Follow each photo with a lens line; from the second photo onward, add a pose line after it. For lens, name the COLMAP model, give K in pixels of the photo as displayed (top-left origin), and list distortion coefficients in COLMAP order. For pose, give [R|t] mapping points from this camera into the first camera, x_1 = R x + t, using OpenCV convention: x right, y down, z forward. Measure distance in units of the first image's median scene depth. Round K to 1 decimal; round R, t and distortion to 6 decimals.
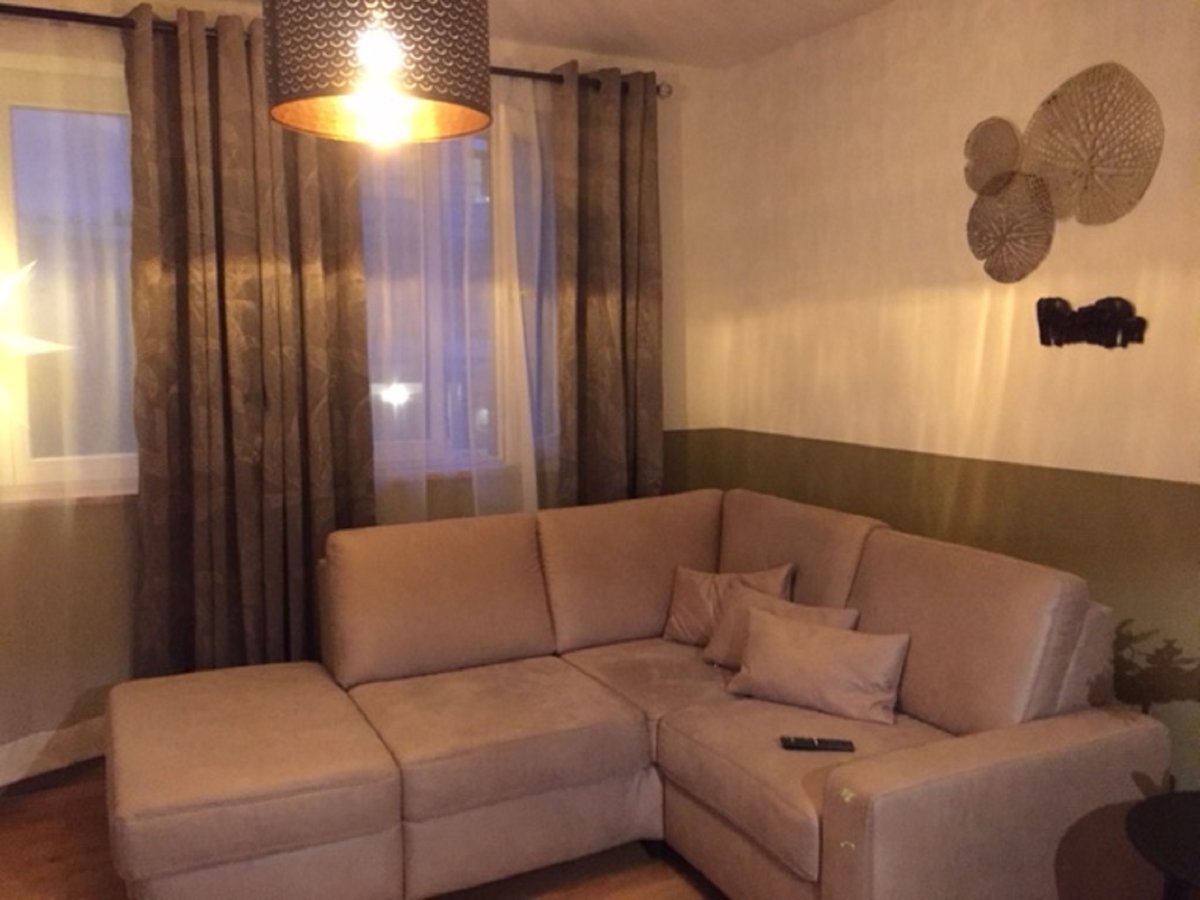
lens RADIAL K [[1024.1, 0, 595.4], [0, 1024.1, 472.6], [0, 0, 1]] dist [0.084228, -0.084464]
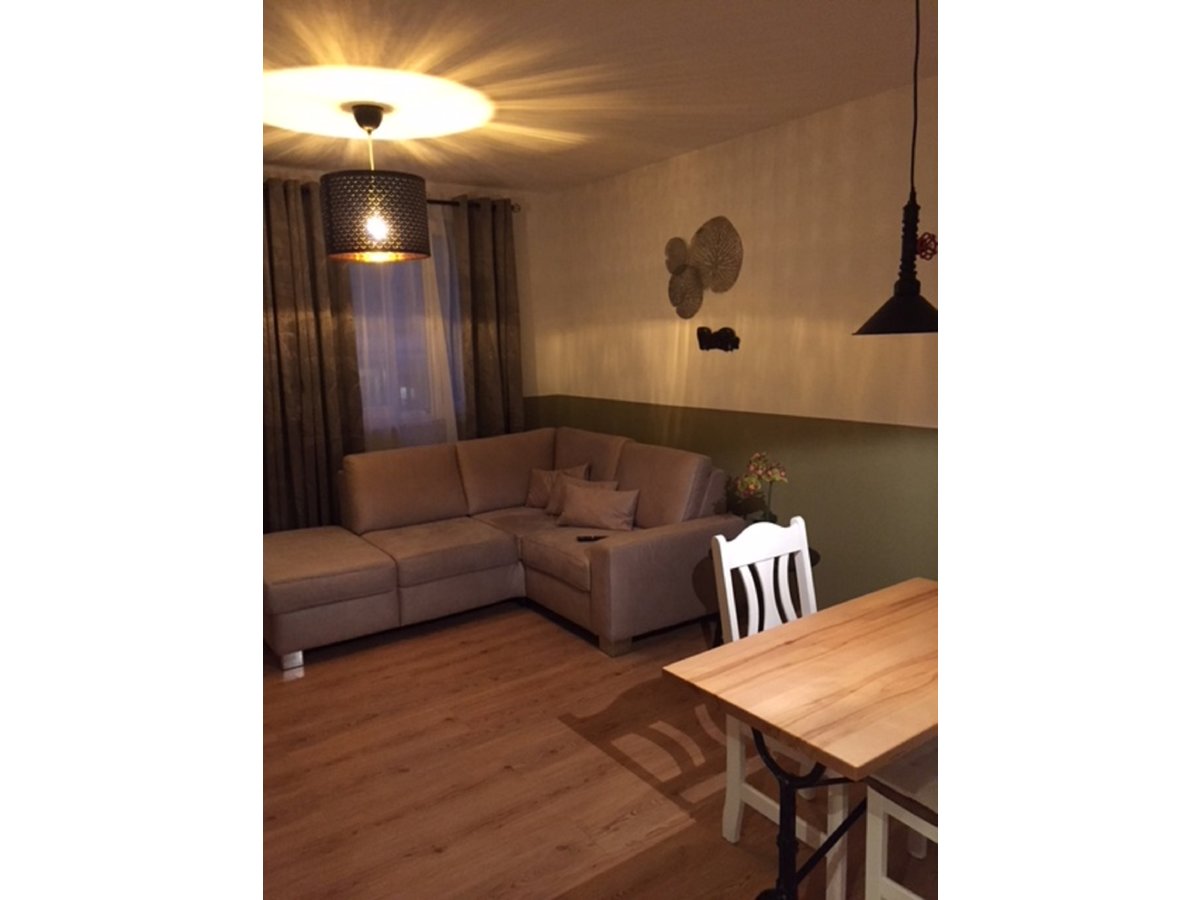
lens RADIAL K [[744.3, 0, 600.0], [0, 744.3, 450.0], [0, 0, 1]] dist [0.035525, -0.000295]
pose [[0.988751, -0.040556, 0.143966, 0.008069], [0.036758, 0.998905, 0.028949, 0.024449], [-0.144983, -0.023331, 0.989159, -0.405654]]
